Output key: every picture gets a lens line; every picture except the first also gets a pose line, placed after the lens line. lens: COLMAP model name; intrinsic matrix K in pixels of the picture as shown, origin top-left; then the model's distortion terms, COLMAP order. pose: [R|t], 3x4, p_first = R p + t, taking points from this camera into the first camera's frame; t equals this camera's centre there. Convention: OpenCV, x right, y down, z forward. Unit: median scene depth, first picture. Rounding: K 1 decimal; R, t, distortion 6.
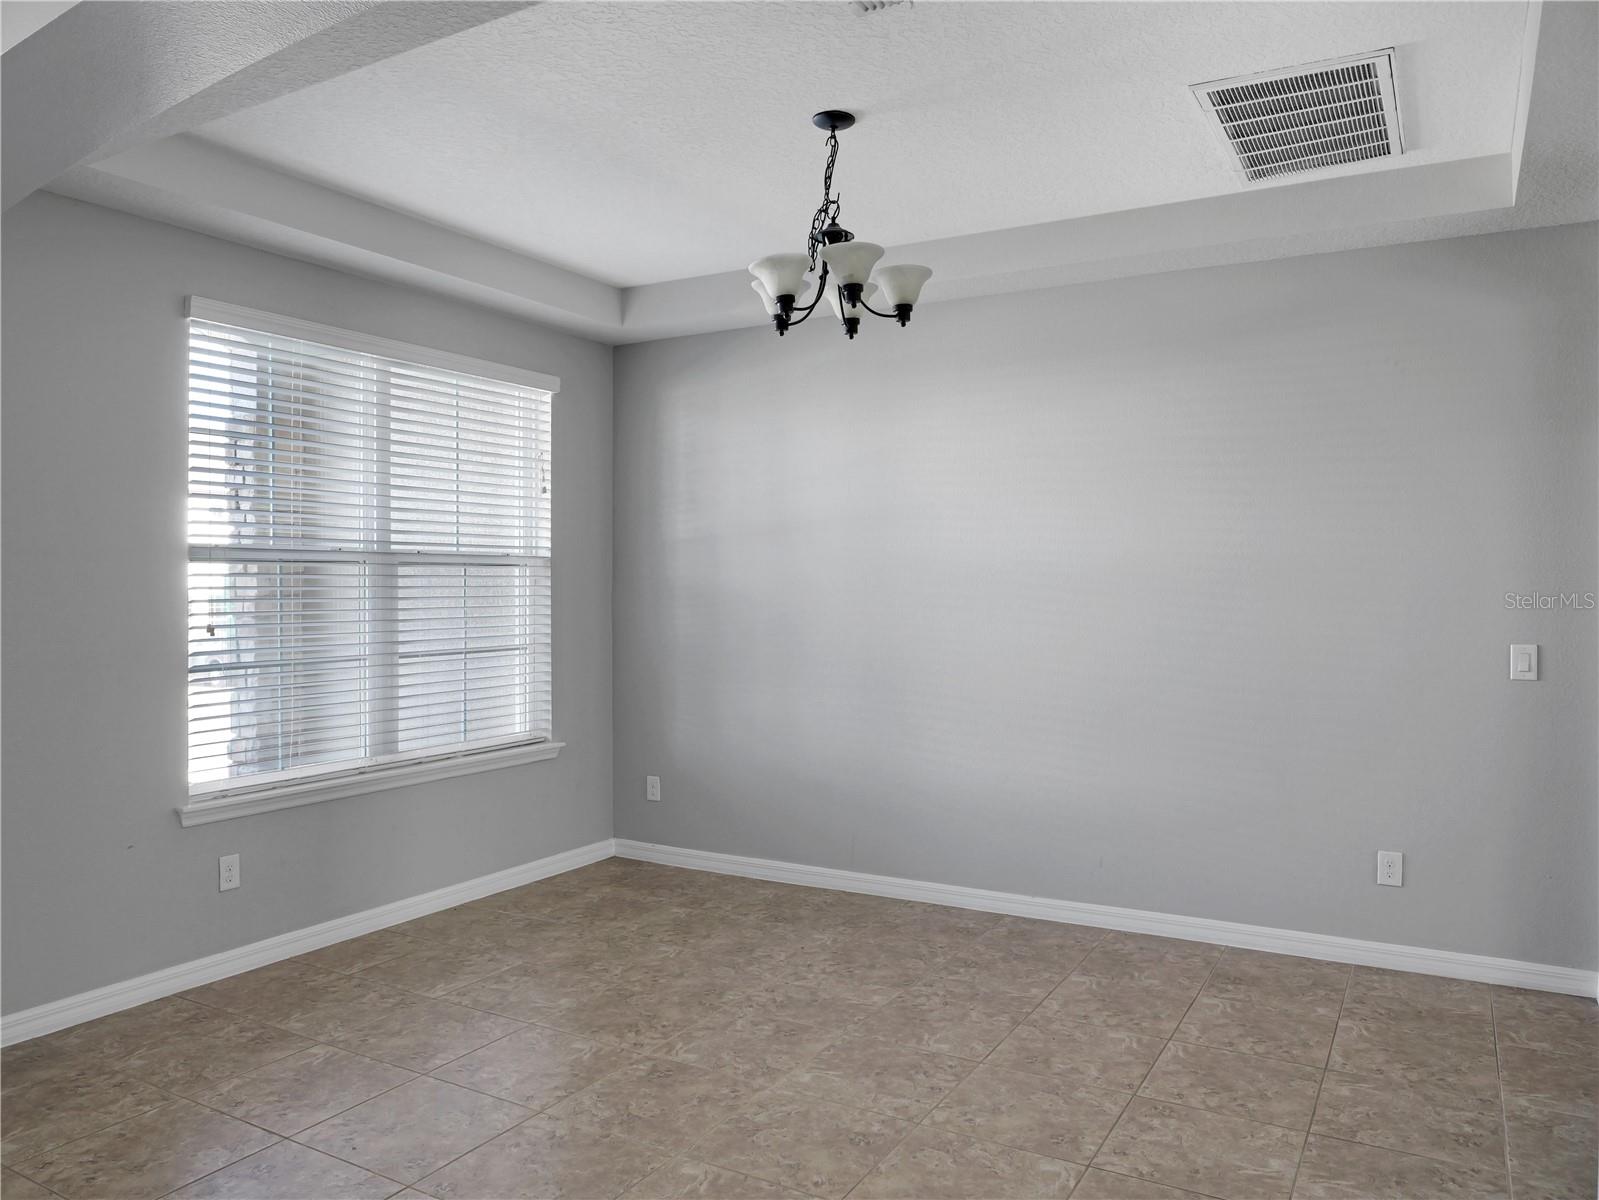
lens RADIAL K [[1151.6, 0, 795.2], [0, 1151.6, 601.4], [0, 0, 1]] dist [-0.049706, 0.014339]
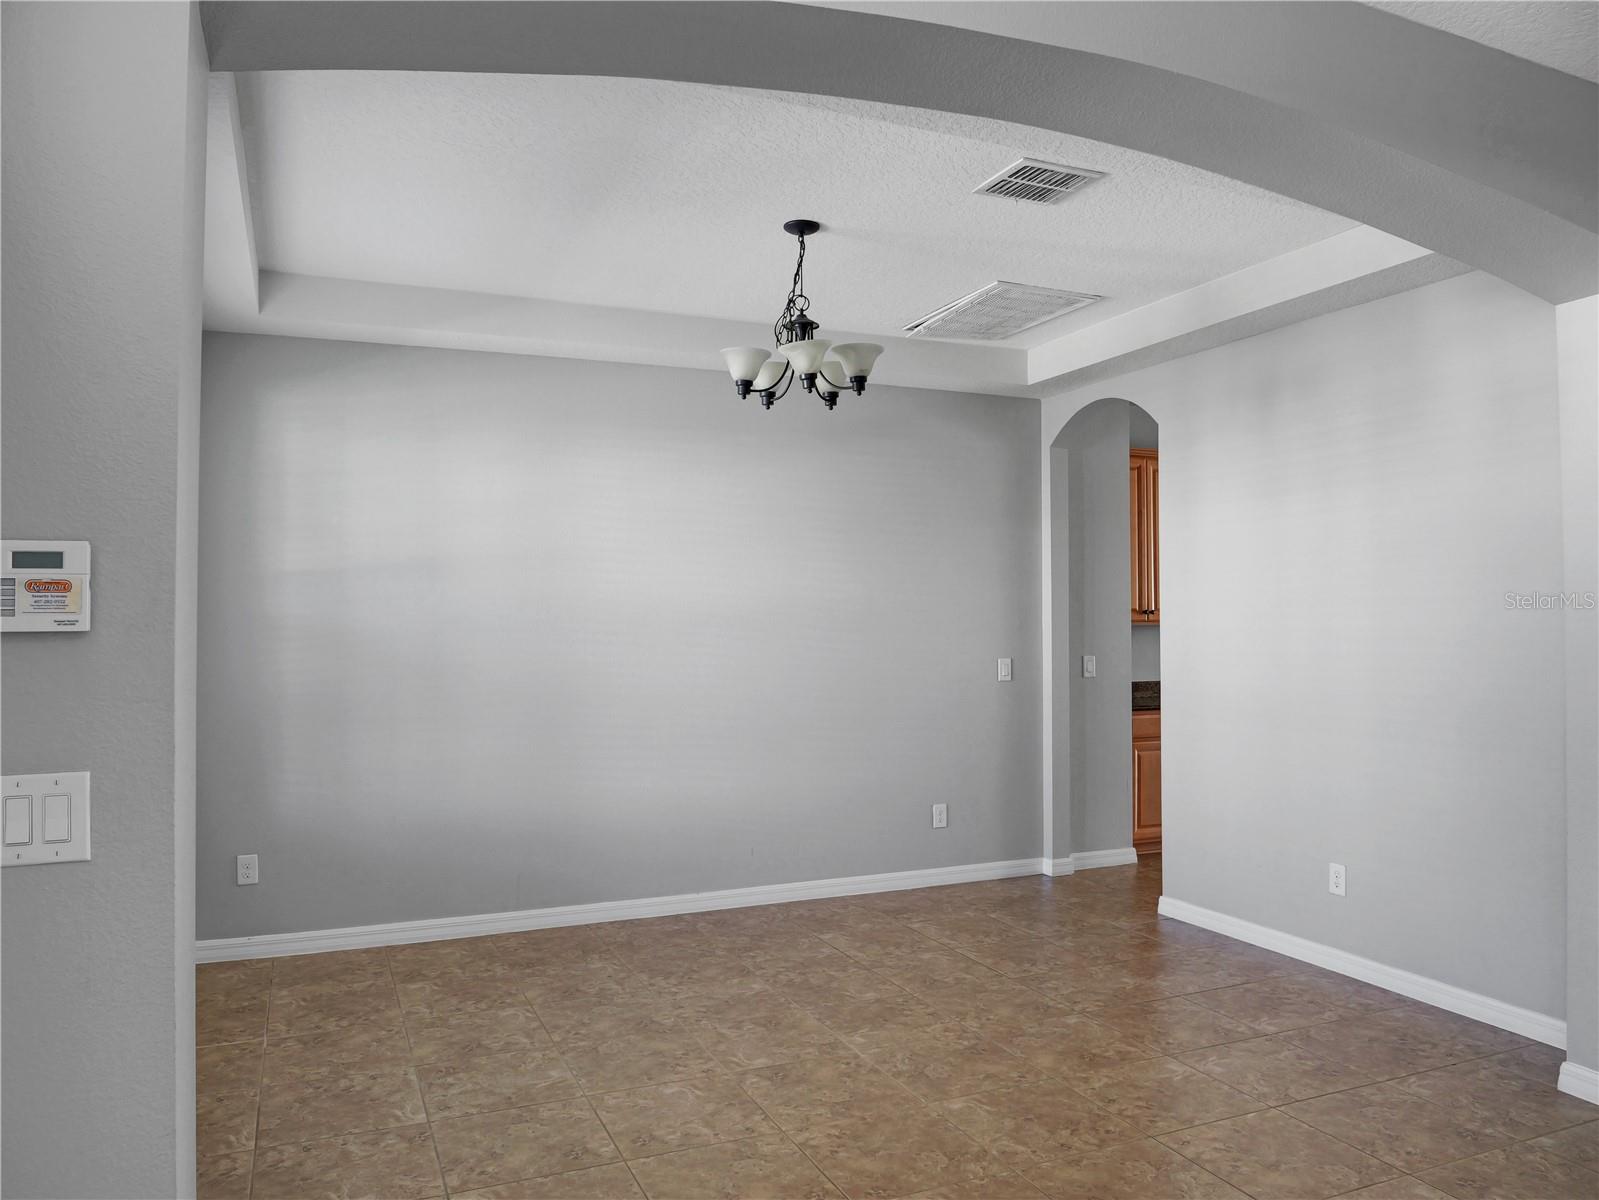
lens RADIAL K [[1151.6, 0, 794.6], [0, 1151.6, 597.4], [0, 0, 1]] dist [-0.049706, 0.014339]
pose [[0.595219, 0.014433, 0.803434, -0.776408], [0.016429, 0.999411, -0.030125, -0.003483], [-0.803395, 0.031131, 0.594632, 0.265798]]
